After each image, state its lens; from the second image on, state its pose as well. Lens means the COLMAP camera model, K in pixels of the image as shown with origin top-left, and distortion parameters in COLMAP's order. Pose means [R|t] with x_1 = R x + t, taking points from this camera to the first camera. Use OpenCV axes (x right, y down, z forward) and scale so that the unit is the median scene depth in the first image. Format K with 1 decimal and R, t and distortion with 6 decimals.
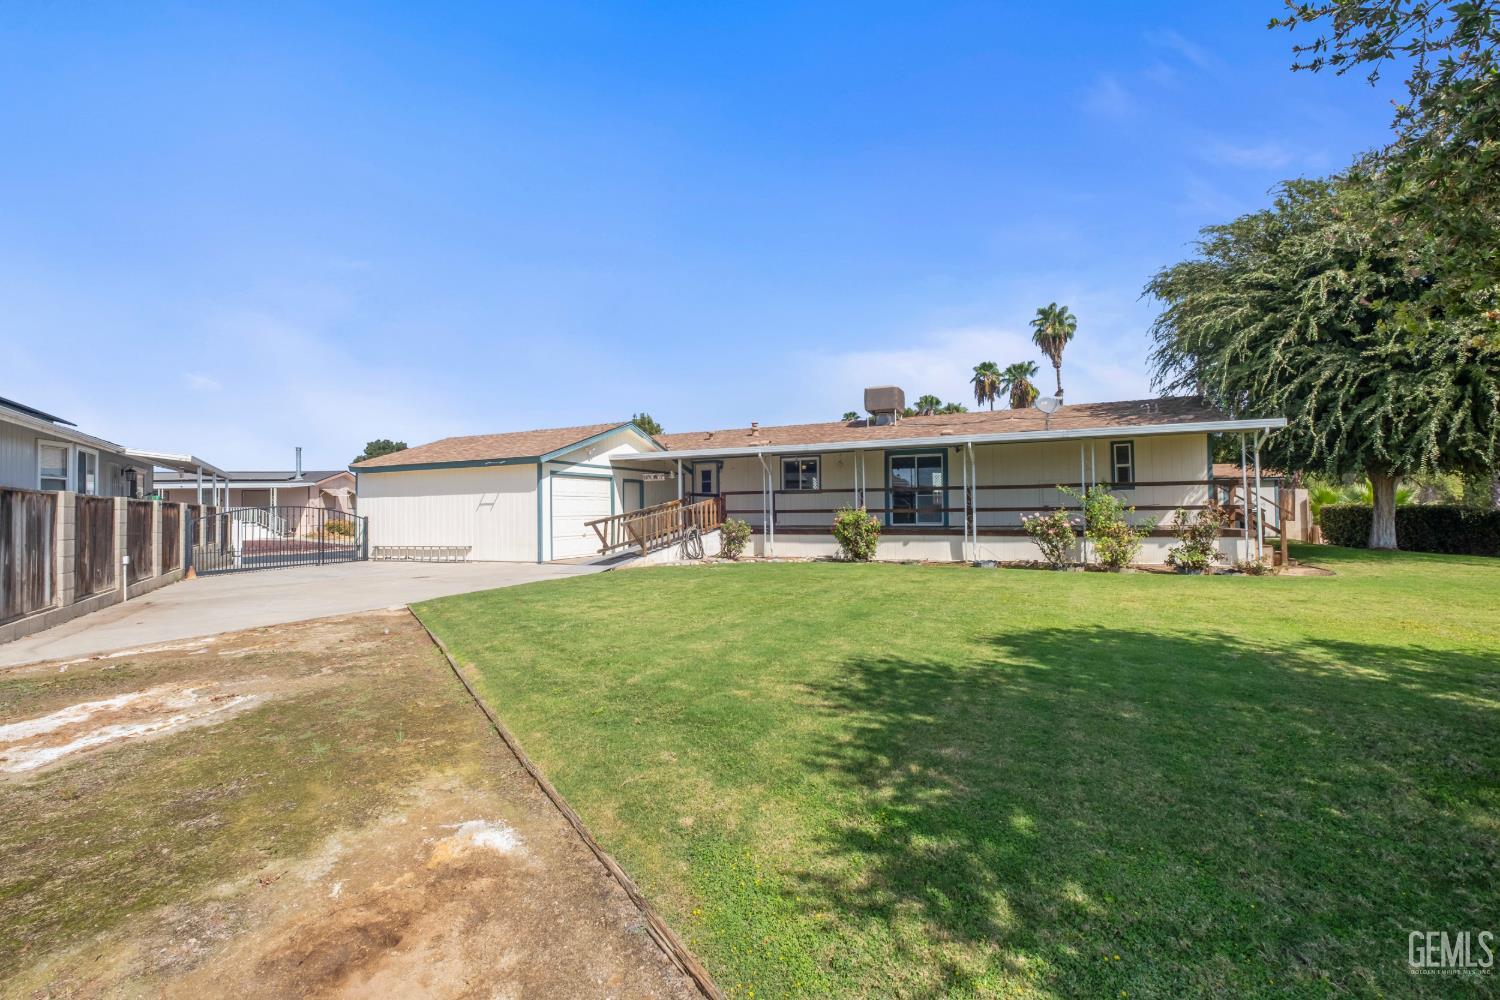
lens RADIAL K [[657.0, 0, 750.9], [0, 657.0, 495.3], [0, 0, 1]] dist [-0.000545, -0.000701]
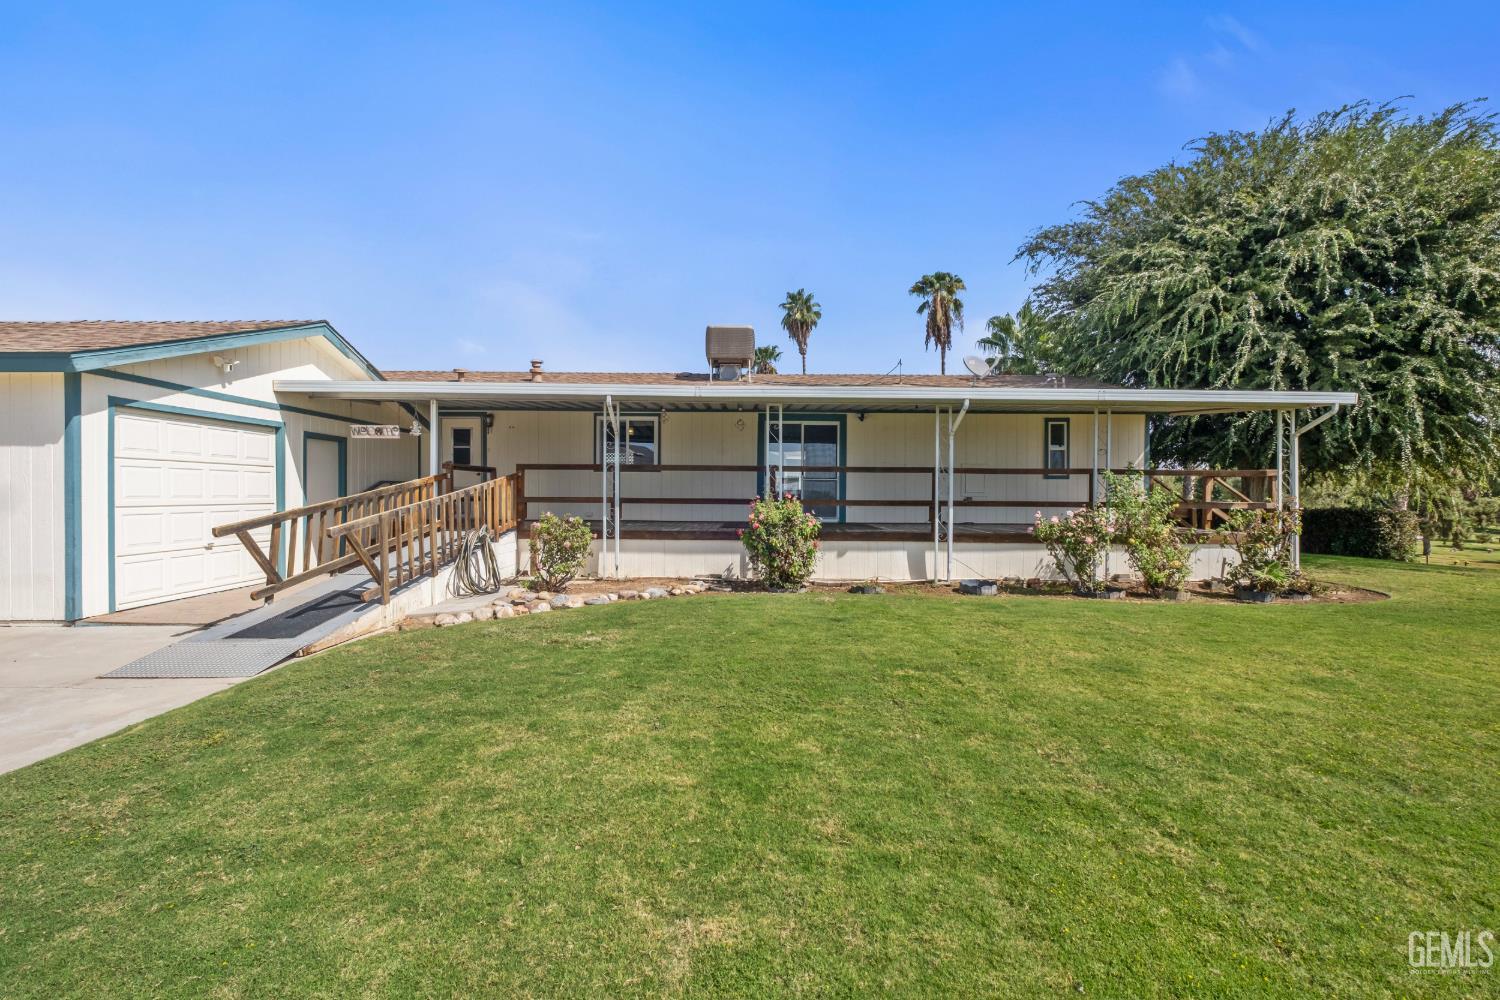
lens RADIAL K [[650.8, 0, 749.8], [0, 650.8, 495.4], [0, 0, 1]] dist [0.028218, -0.019347]
pose [[0.902359, 0.015210, 0.430717, -0.112988], [-0.027898, 0.999342, 0.023158, 0.003697], [-0.430082, -0.032913, 0.902190, 0.431411]]
